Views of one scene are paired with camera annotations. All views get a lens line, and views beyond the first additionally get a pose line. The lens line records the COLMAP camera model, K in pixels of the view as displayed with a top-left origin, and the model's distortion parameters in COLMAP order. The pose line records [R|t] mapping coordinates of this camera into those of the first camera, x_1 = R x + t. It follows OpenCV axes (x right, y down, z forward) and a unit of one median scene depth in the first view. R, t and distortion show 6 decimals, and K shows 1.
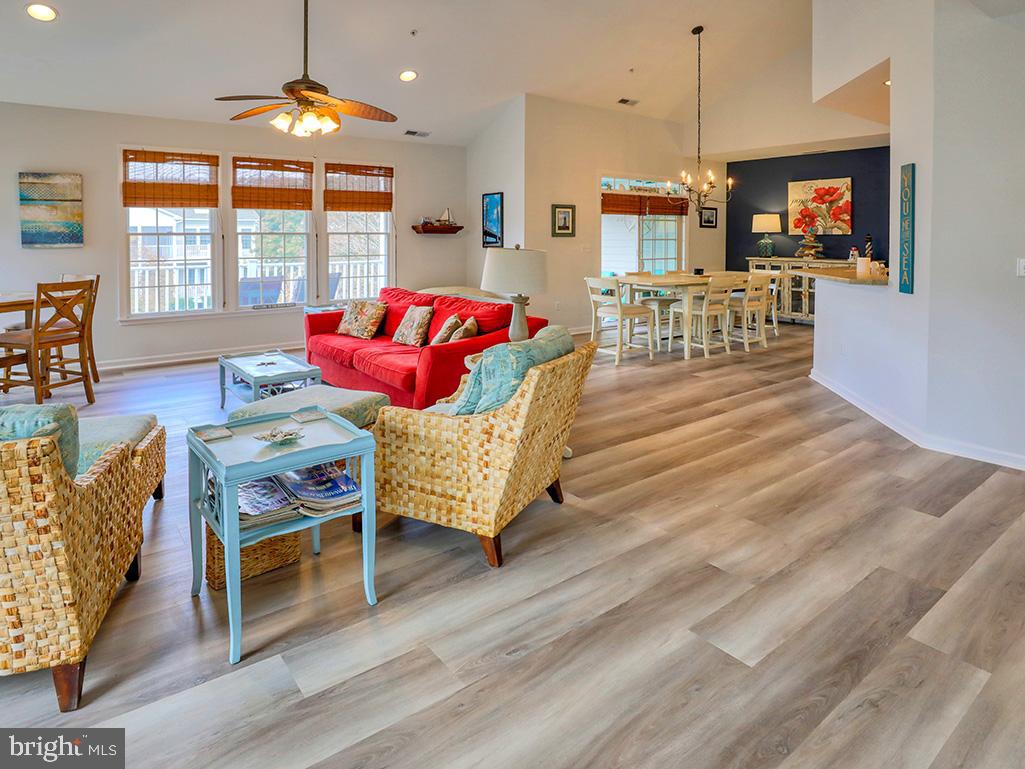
lens RADIAL K [[607.0, 0, 496.0], [0, 607.0, 322.1], [0, 0, 1]] dist [-0.033381, 0.012425]
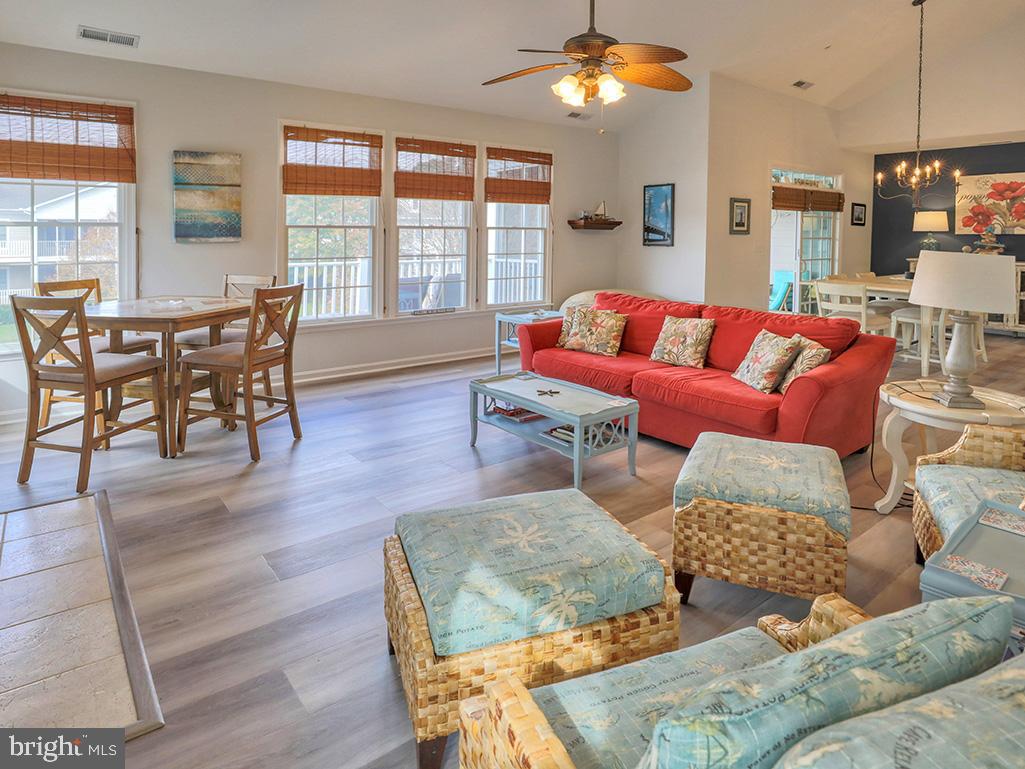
lens RADIAL K [[607.0, 0, 507.5], [0, 607.0, 327.5], [0, 0, 1]] dist [-0.033381, 0.012425]
pose [[0.999870, 0.005060, 0.015286, -0.236949], [-0.005301, 0.999862, 0.015764, -0.014952], [-0.015204, -0.015843, 0.999759, 0.108402]]
